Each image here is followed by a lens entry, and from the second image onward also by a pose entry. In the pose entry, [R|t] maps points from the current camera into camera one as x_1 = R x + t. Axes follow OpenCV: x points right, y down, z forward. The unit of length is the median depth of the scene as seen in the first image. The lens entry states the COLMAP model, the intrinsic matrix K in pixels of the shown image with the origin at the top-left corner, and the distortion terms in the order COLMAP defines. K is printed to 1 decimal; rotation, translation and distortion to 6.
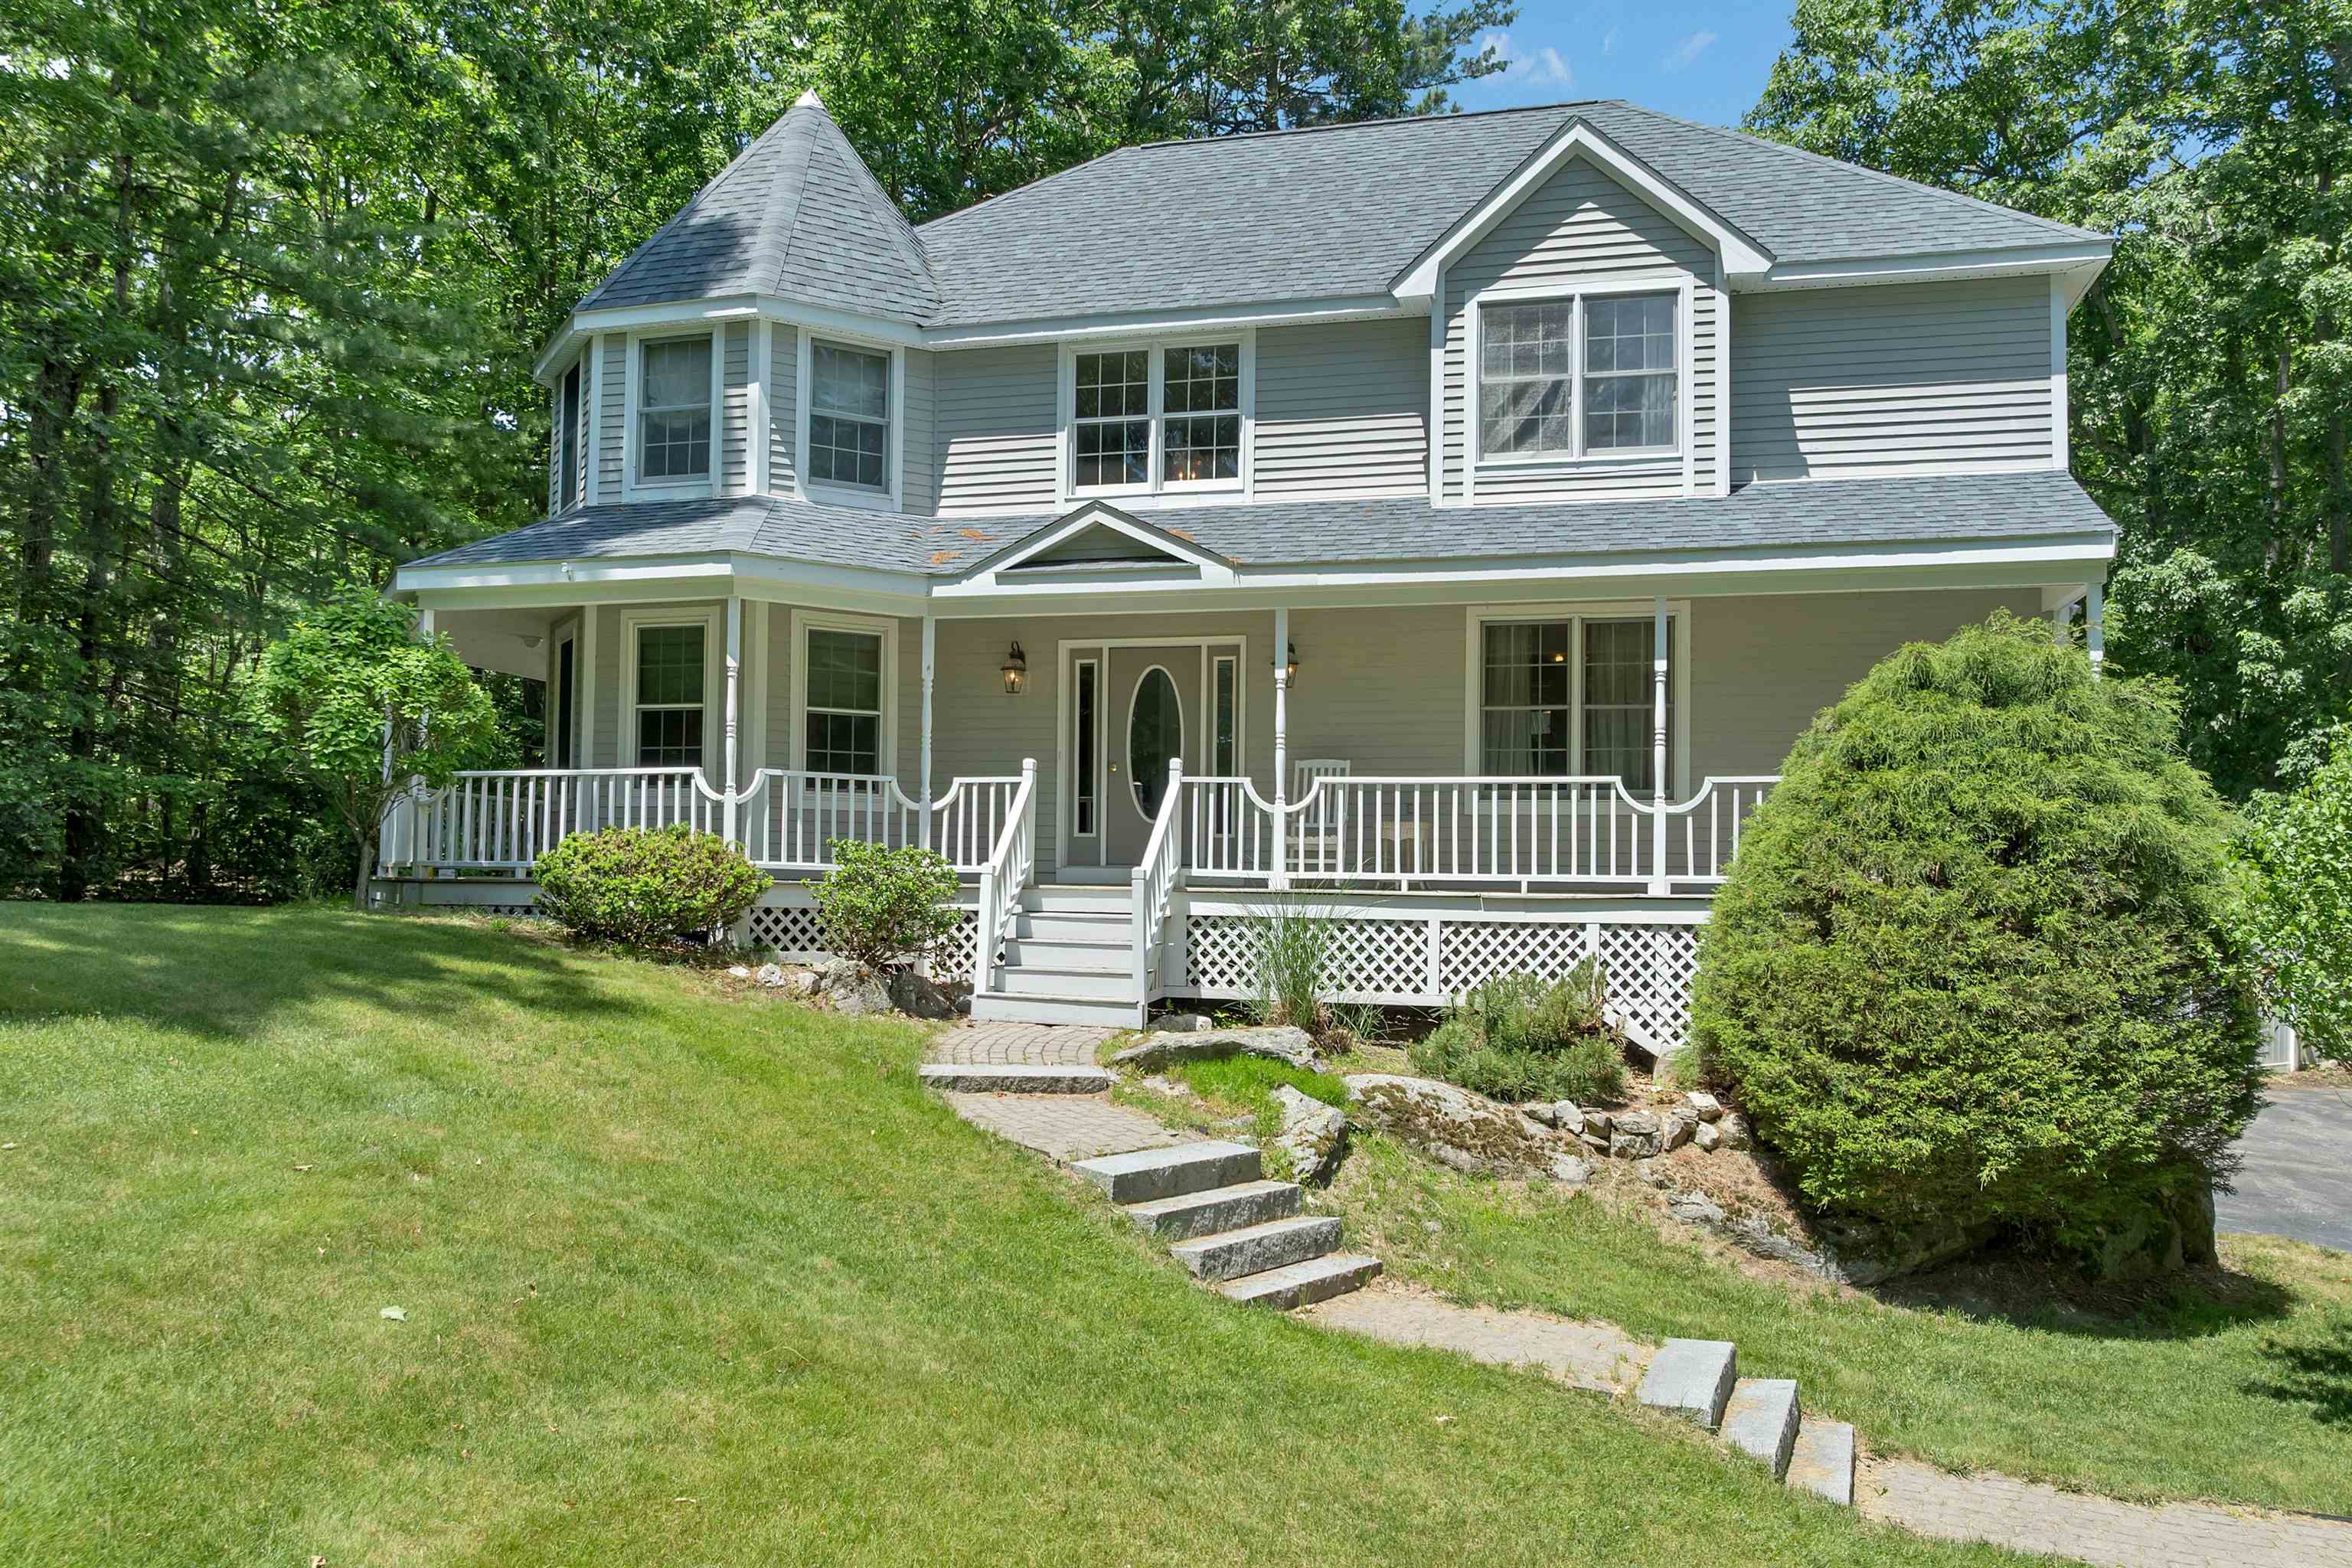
lens RADIAL K [[1691.8, 0, 1177.8], [0, 1691.8, 842.8], [0, 0, 1]] dist [-0.029127, -0.000251]
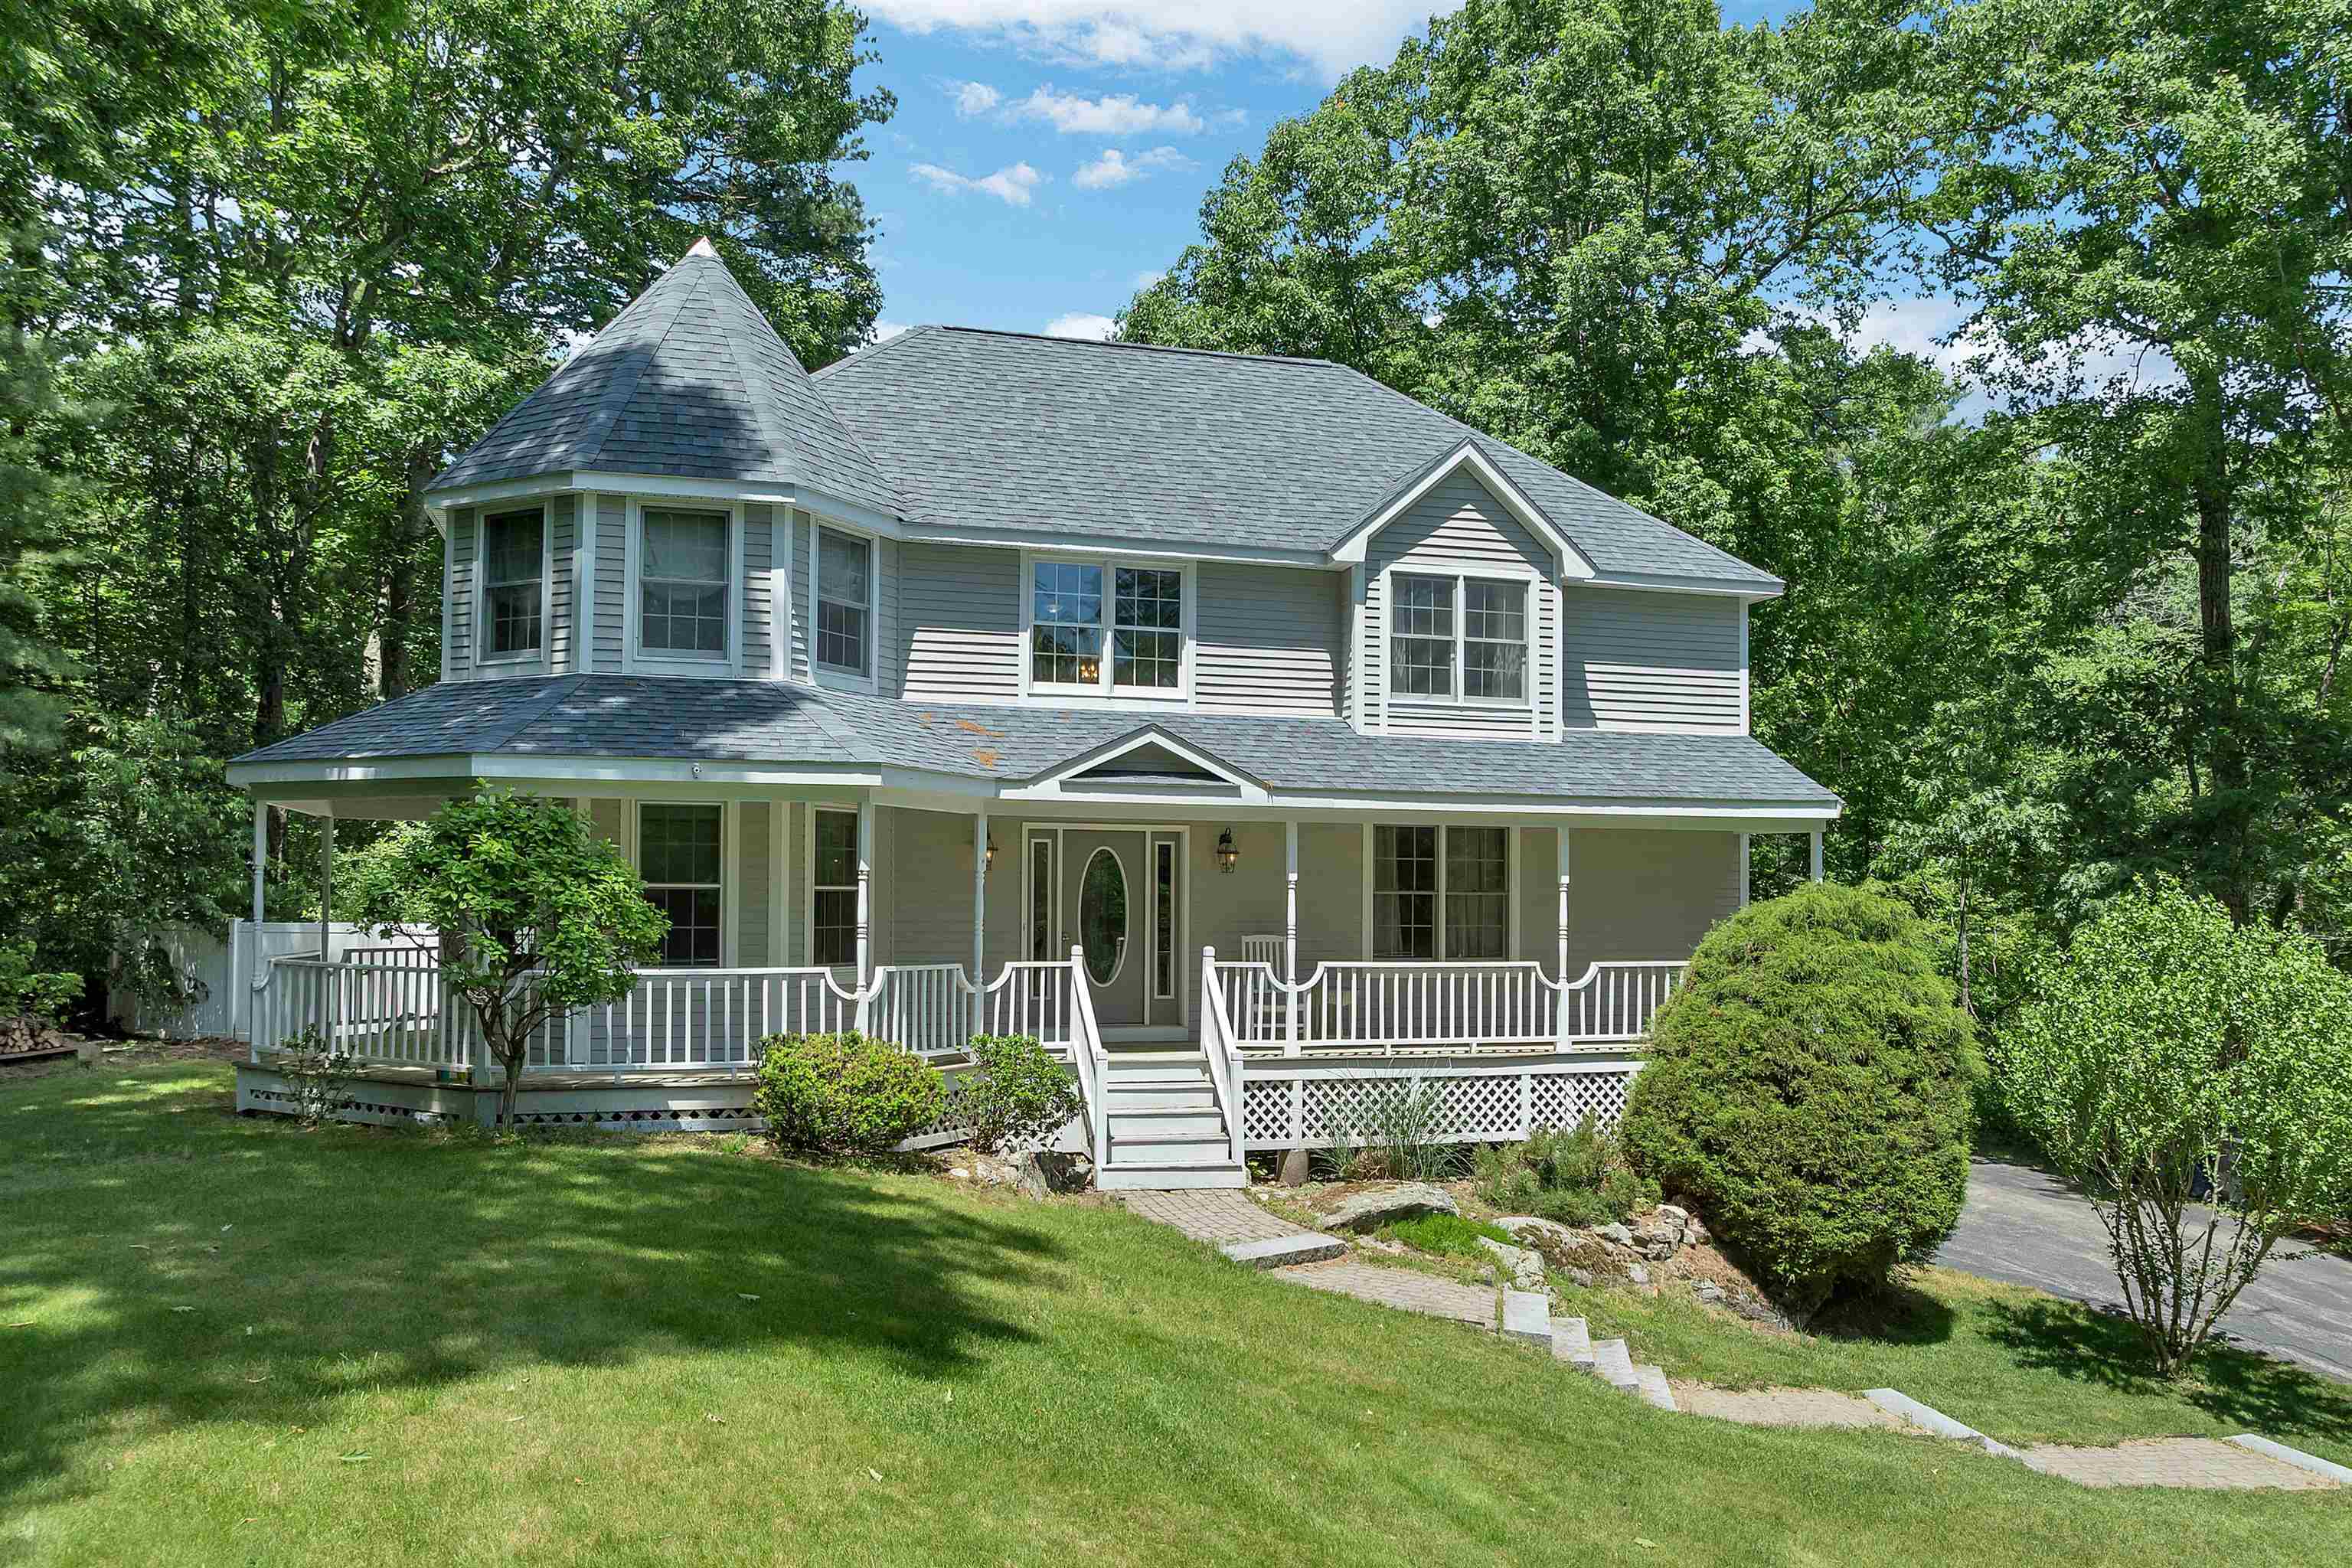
lens RADIAL K [[1700.0, 0, 1164.7], [0, 1700.0, 838.4], [0, 0, 1]] dist [-0.008068, -0.056701]
pose [[0.855916, 0.010577, 0.517006, -0.629450], [-0.009871, 0.999943, -0.004115, -0.118224], [-0.517020, -0.001581, 0.855972, 0.006721]]
